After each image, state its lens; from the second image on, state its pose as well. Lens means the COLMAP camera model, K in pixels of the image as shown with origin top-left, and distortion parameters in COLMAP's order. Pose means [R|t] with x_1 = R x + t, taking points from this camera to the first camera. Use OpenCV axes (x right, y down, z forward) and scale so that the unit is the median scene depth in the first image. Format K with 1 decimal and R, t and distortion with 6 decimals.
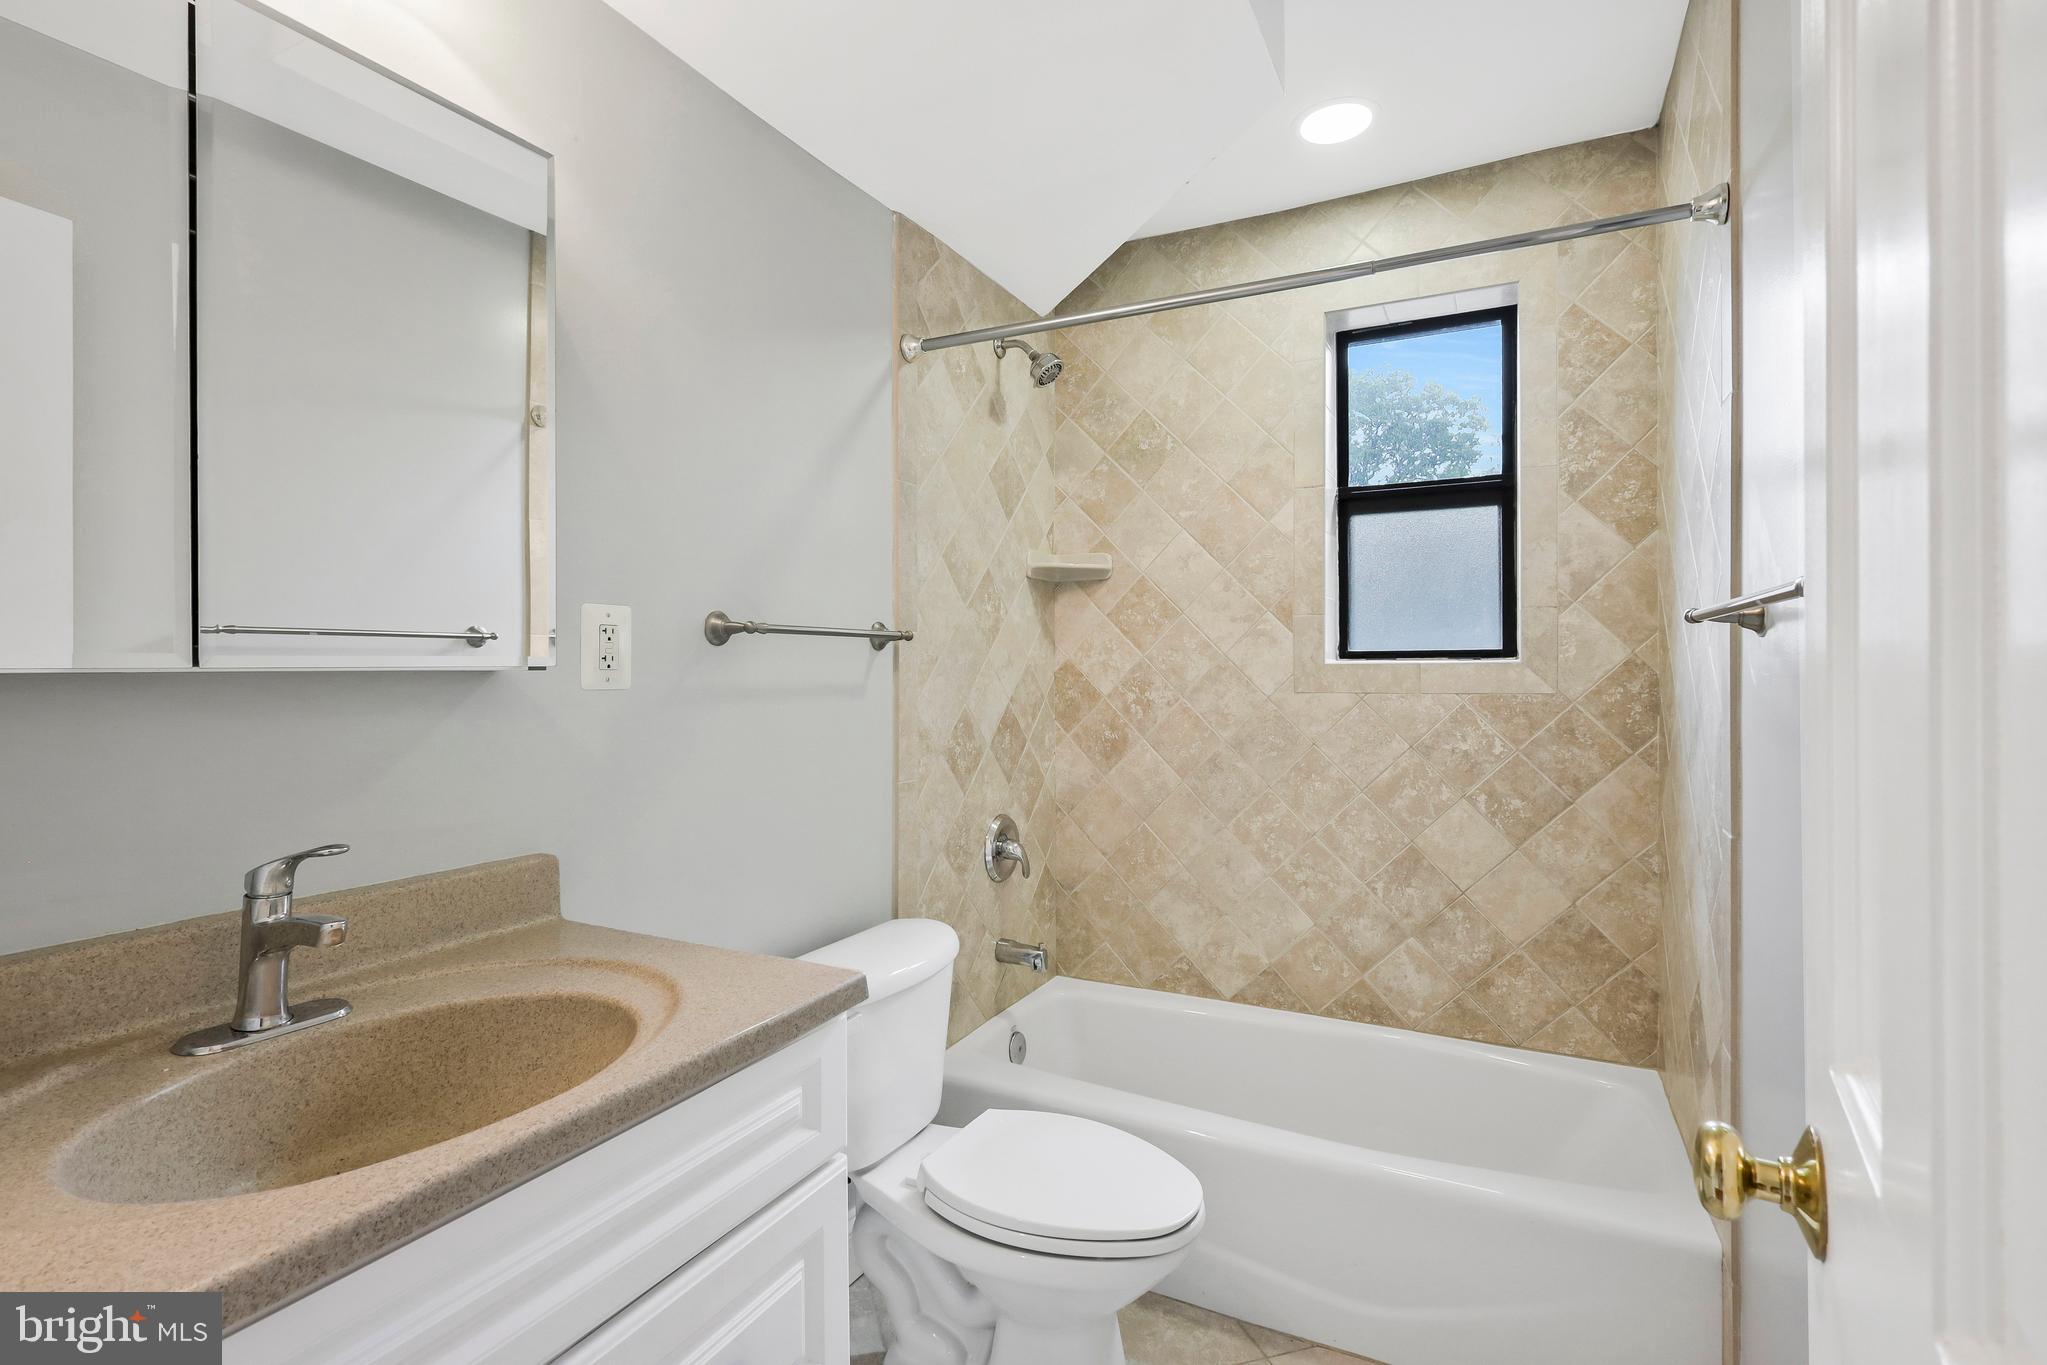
lens RADIAL K [[942.2, 0, 1013.7], [0, 942.2, 694.2], [0, 0, 1]] dist [0.002495, -0.000082]
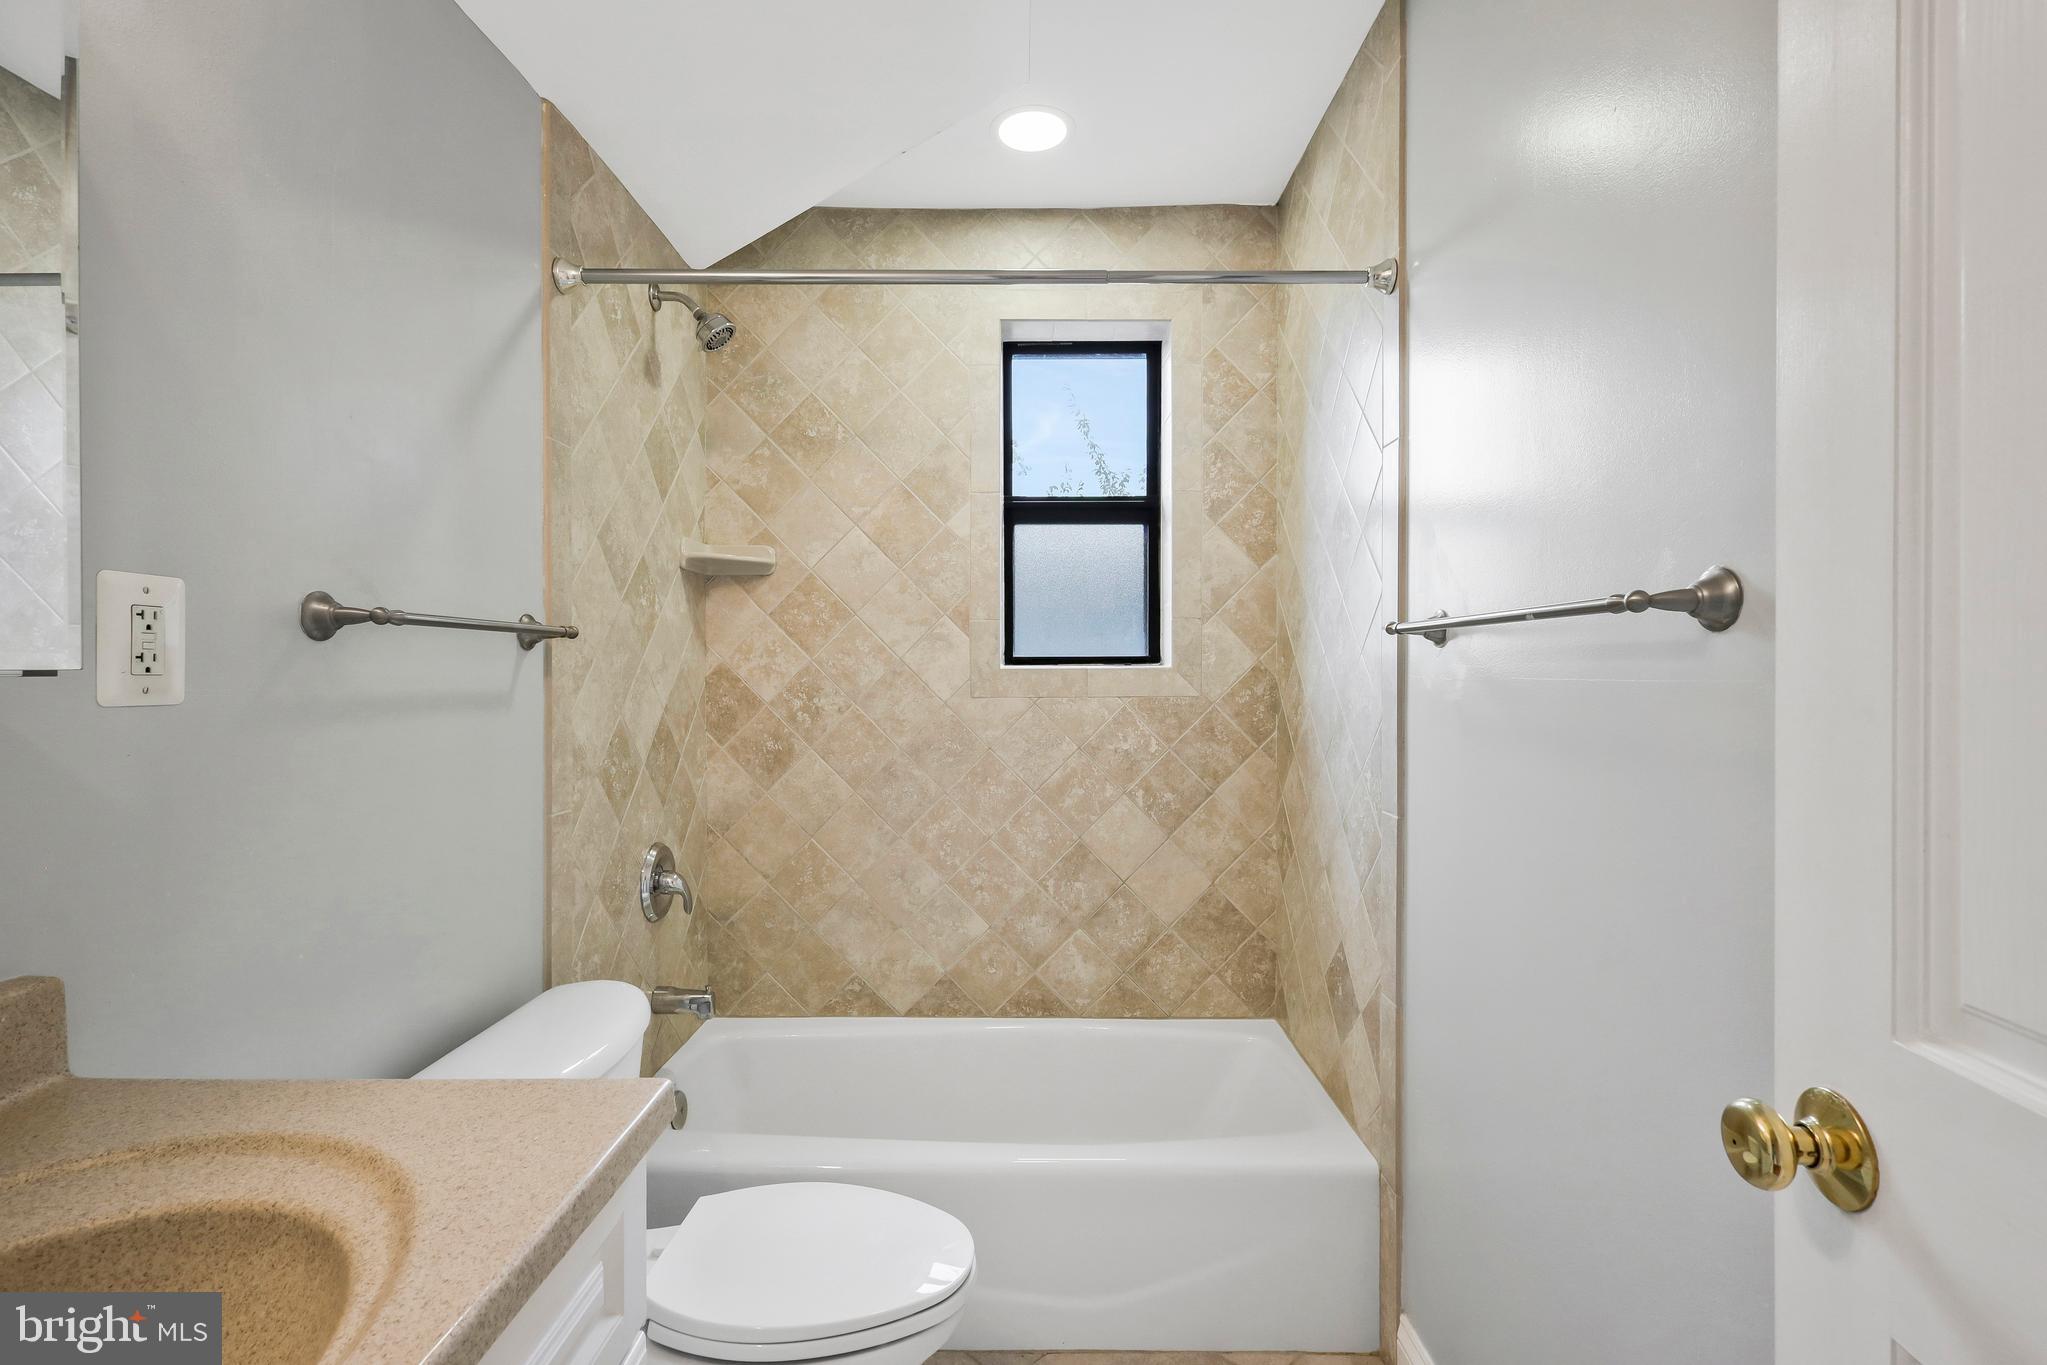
lens RADIAL K [[942.2, 0, 1013.7], [0, 942.2, 694.2], [0, 0, 1]] dist [0.002495, -0.000082]
pose [[0.897370, -0.009094, 0.441186, -0.106793], [0.010679, 0.999942, -0.001110, -0.003508], [-0.441150, 0.005707, 0.897415, 0.091763]]
